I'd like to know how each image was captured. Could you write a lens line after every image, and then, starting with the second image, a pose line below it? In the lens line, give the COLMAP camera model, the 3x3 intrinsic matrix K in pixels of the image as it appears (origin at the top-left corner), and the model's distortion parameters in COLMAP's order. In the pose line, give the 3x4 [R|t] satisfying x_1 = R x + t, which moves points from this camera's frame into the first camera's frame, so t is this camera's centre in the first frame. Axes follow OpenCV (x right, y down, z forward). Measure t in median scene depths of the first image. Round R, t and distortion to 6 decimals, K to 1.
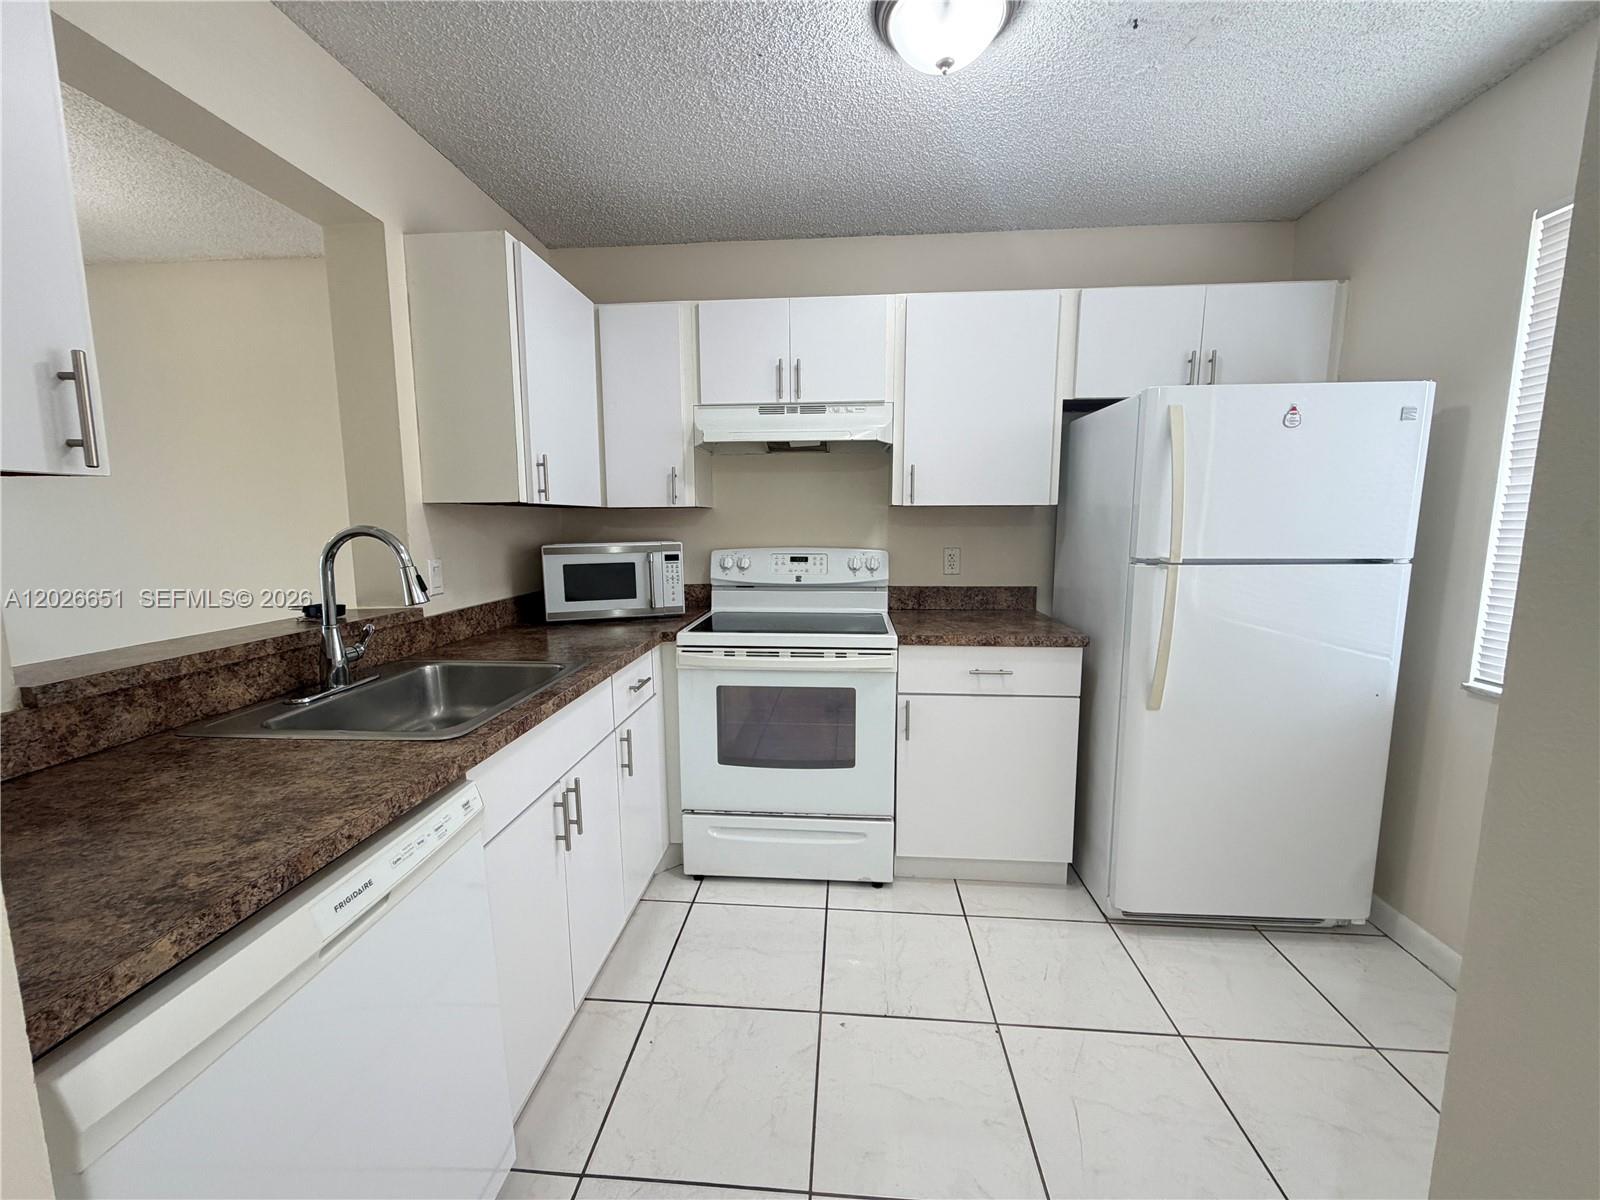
lens RADIAL K [[634.8, 0, 797.0], [0, 634.8, 603.4], [0, 0, 1]] dist [0.000164, 0.000289]
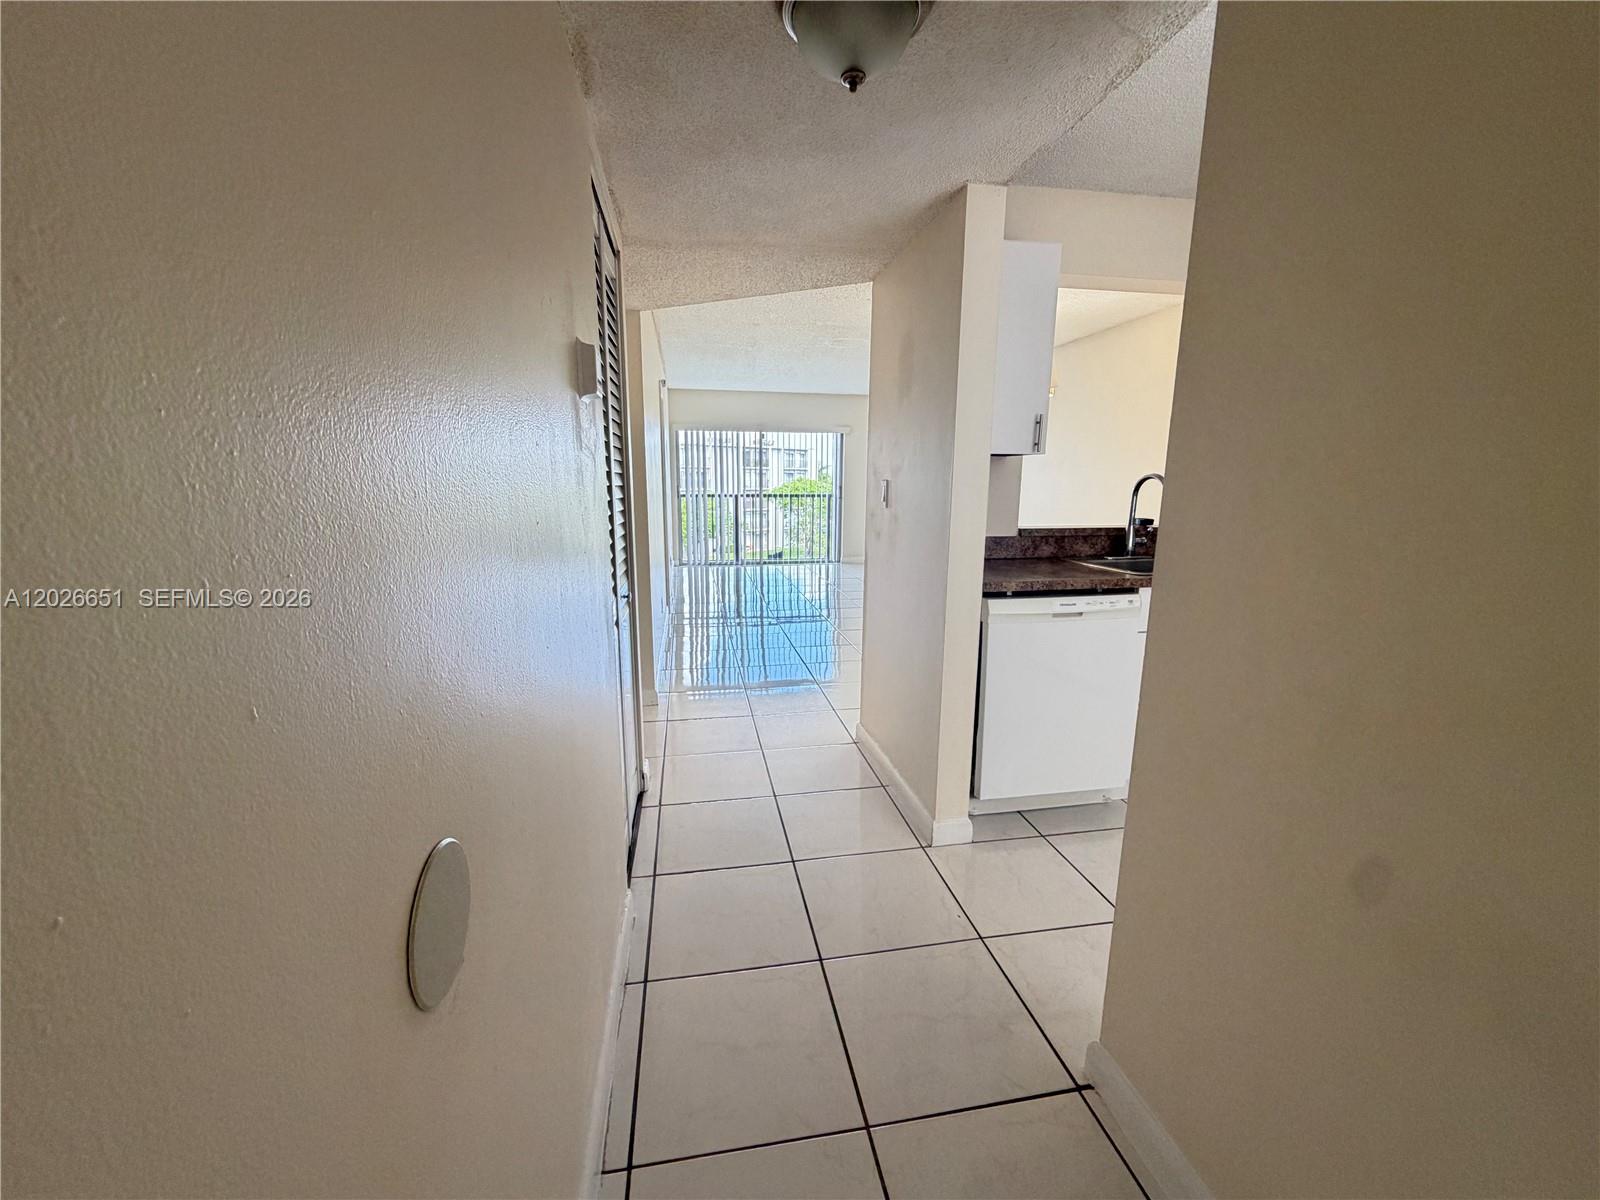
lens RADIAL K [[634.8, 0, 800.8], [0, 634.8, 597.3], [0, 0, 1]] dist [0.000164, 0.000289]
pose [[0.251580, 0.181599, -0.950647, 0.619292], [-0.130890, 0.979599, 0.152490, 0.059854], [0.958945, 0.086067, 0.270217, -0.328293]]
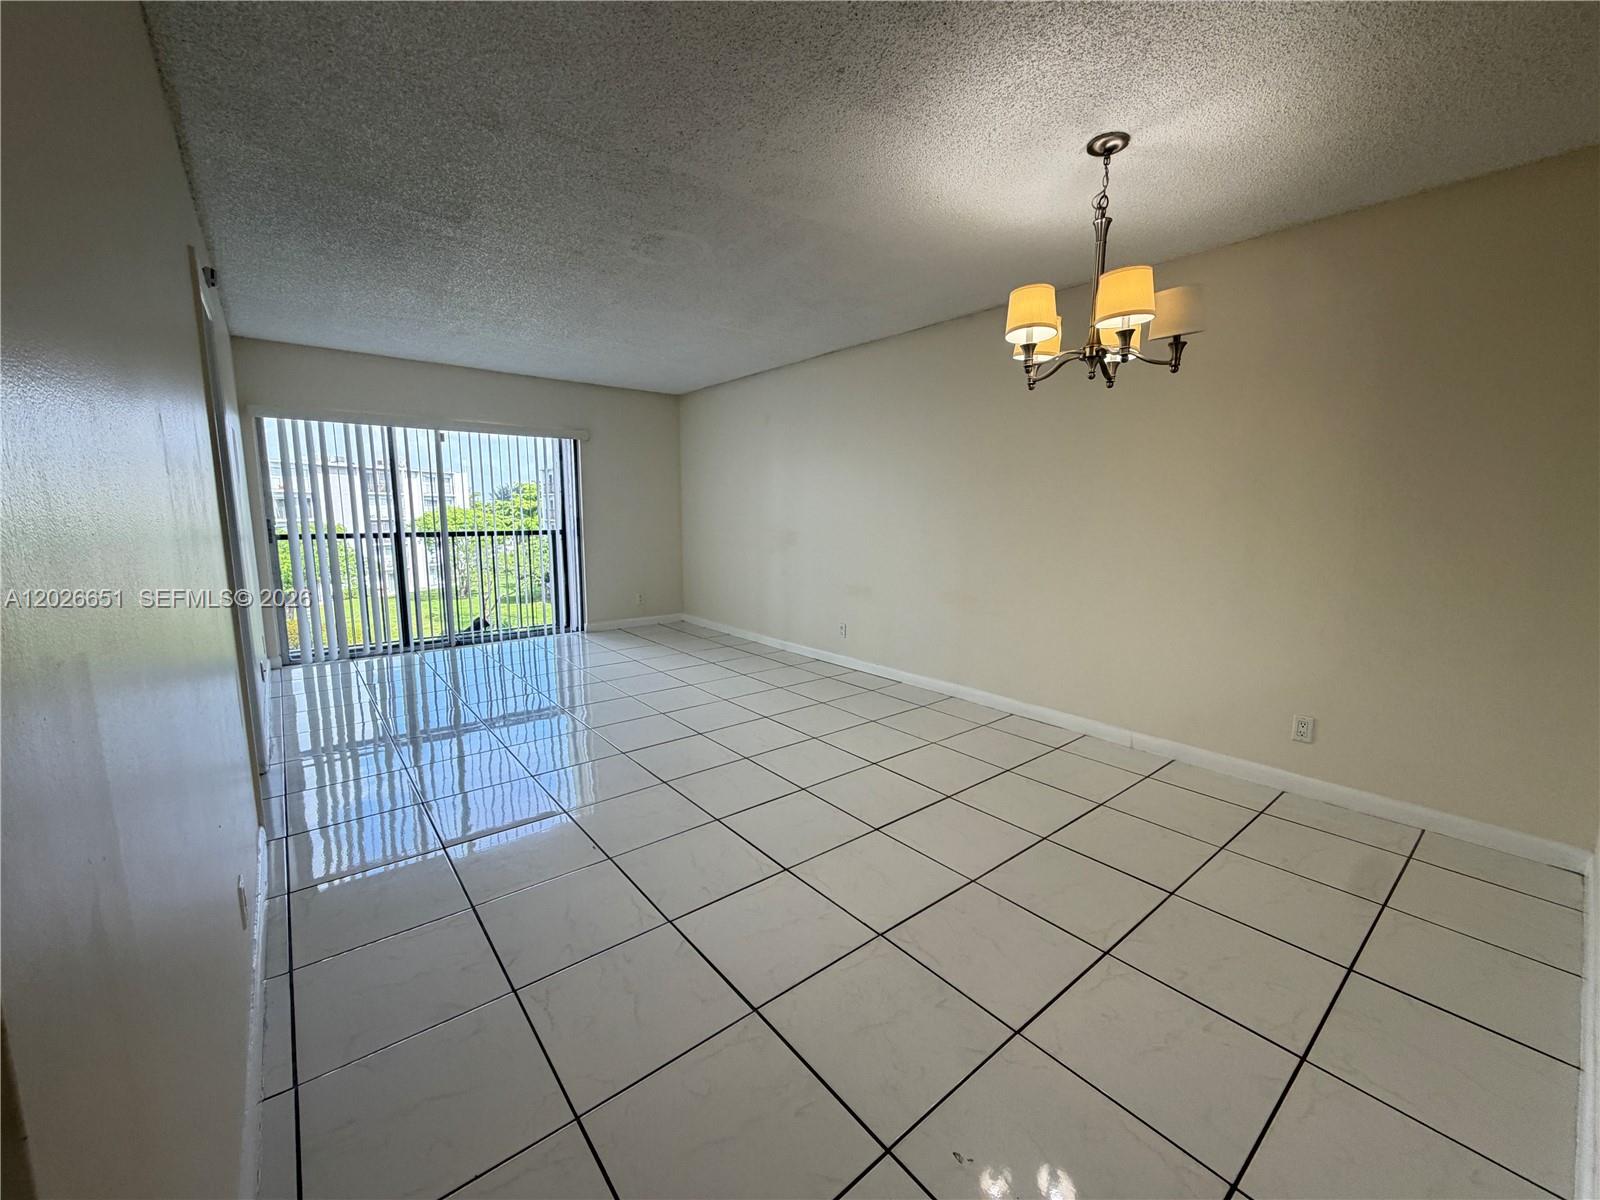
lens RADIAL K [[634.8, 0, 800.6], [0, 634.8, 600.2], [0, 0, 1]] dist [0.000164, 0.000289]
pose [[0.691044, 0.109396, -0.714487, -0.819162], [-0.101014, 0.993397, 0.054401, 0.052374], [0.715720, 0.034580, 0.697531, -0.246171]]
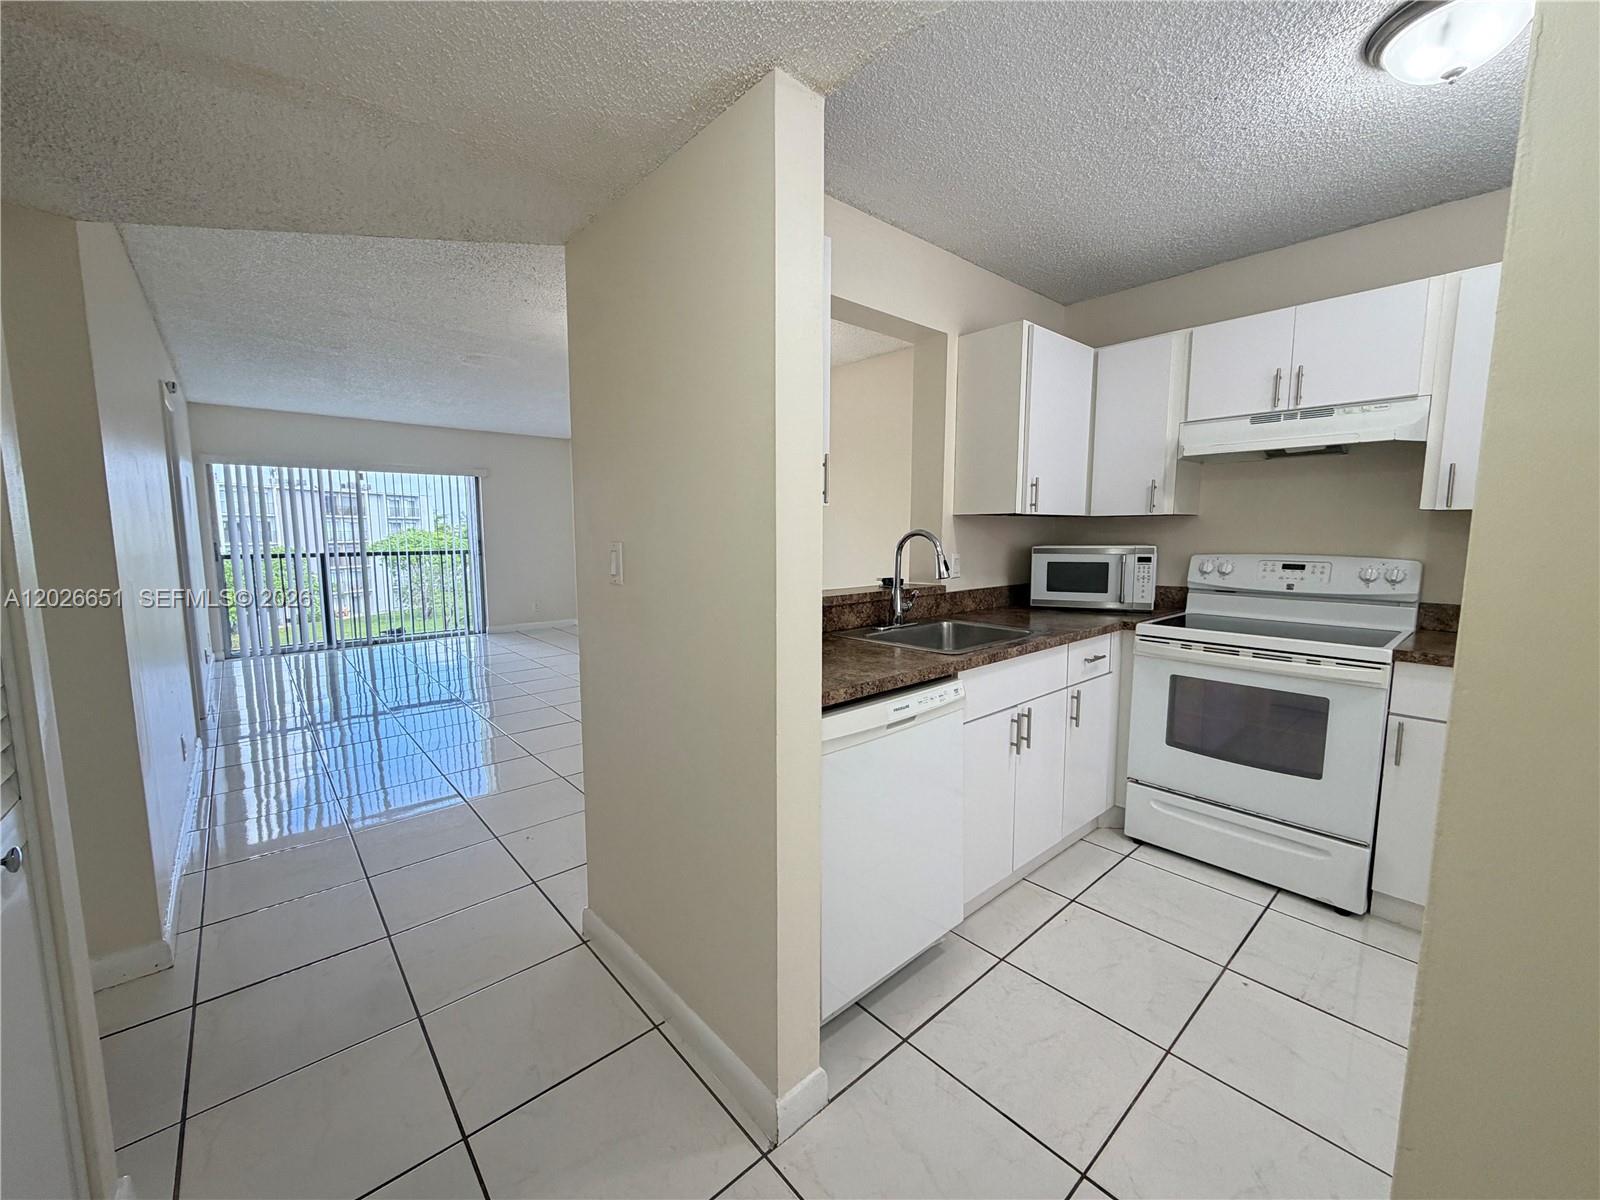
lens RADIAL K [[634.8, 0, 797.8], [0, 634.8, 600.1], [0, 0, 1]] dist [0.000164, 0.000289]
pose [[0.716990, 0.079736, -0.692508, 0.170965], [-0.091671, 0.995594, 0.019722, 0.038935], [0.691029, 0.049343, 0.721141, -0.273891]]
